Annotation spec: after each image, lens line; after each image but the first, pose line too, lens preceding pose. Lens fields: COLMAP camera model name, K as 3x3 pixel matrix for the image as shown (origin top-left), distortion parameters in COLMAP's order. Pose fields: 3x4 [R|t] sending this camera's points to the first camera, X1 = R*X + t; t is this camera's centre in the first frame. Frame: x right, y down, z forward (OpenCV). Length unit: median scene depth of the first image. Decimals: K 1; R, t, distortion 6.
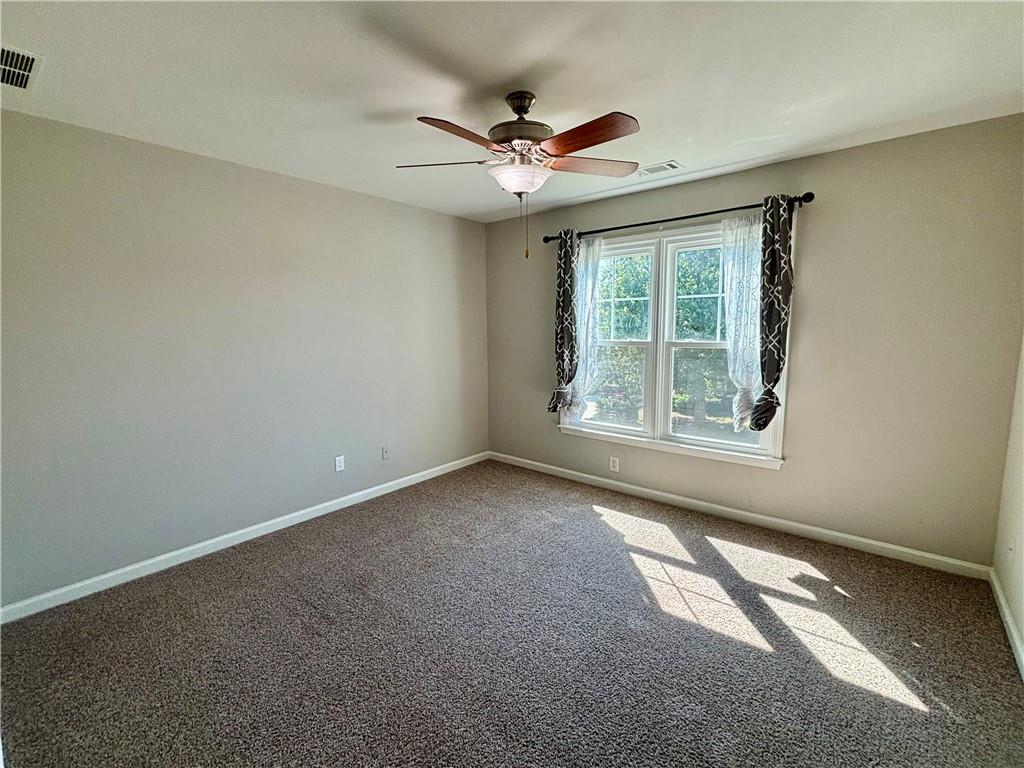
lens RADIAL K [[456.5, 0, 512.0], [0, 456.5, 384.0], [0, 0, 1]] dist [0.009999, 0.000210]
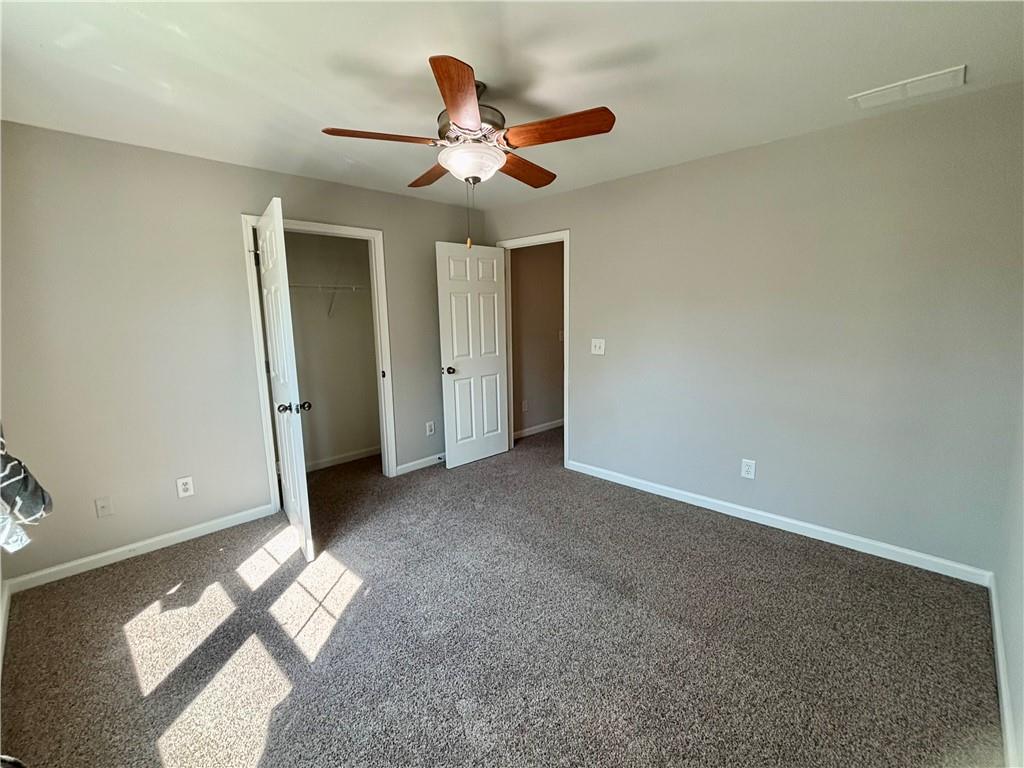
lens RADIAL K [[456.5, 0, 512.0], [0, 456.5, 384.0], [0, 0, 1]] dist [0.009999, 0.000210]
pose [[-0.996797, 0.017654, 0.077996, -0.109888], [0.039077, 0.958480, 0.282470, -0.231700], [-0.069770, 0.284613, -0.956100, 1.709241]]
